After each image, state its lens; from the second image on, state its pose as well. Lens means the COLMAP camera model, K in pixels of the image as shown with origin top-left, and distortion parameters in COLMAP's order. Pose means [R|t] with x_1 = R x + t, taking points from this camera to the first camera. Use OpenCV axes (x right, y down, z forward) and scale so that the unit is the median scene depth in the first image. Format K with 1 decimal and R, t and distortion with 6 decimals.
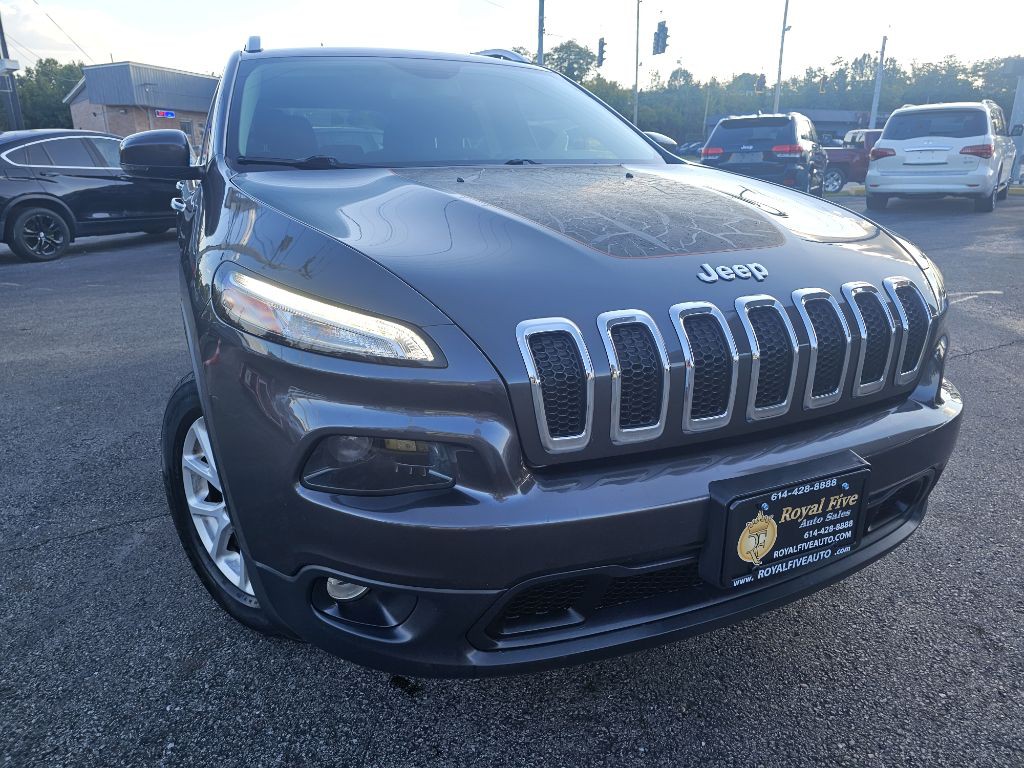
lens RADIAL K [[686.8, 0, 512.1], [0, 686.8, 384.1], [0, 0, 1]] dist [0.048261, -0.034959]
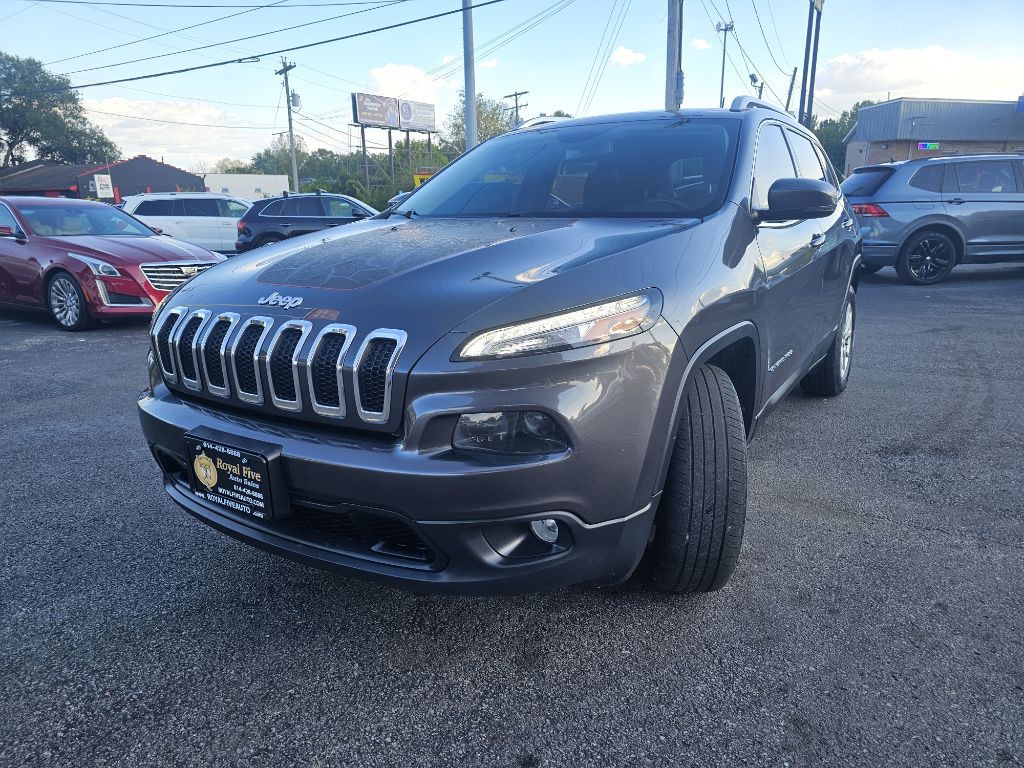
lens RADIAL K [[686.8, 0, 516.4], [0, 686.8, 387.4], [0, 0, 1]] dist [0.048261, -0.034959]
pose [[0.542262, 0.218313, -0.811352, 1.268004], [-0.248353, 0.964152, 0.093443, -0.173864], [0.802666, 0.150831, 0.577042, 0.426494]]
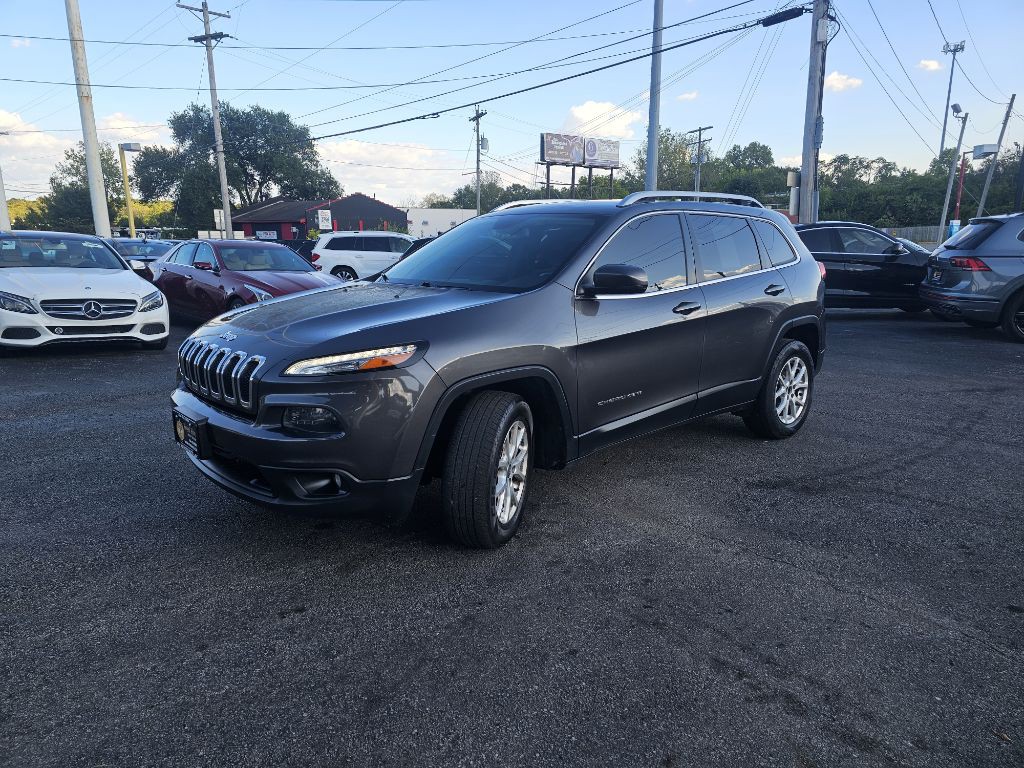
lens RADIAL K [[686.8, 0, 509.9], [0, 686.8, 385.0], [0, 0, 1]] dist [0.048261, -0.034959]
pose [[0.294319, 0.211257, -0.932066, 2.155764], [-0.294369, 0.947887, 0.121890, -0.438063], [0.909243, 0.238496, 0.341169, 0.820125]]
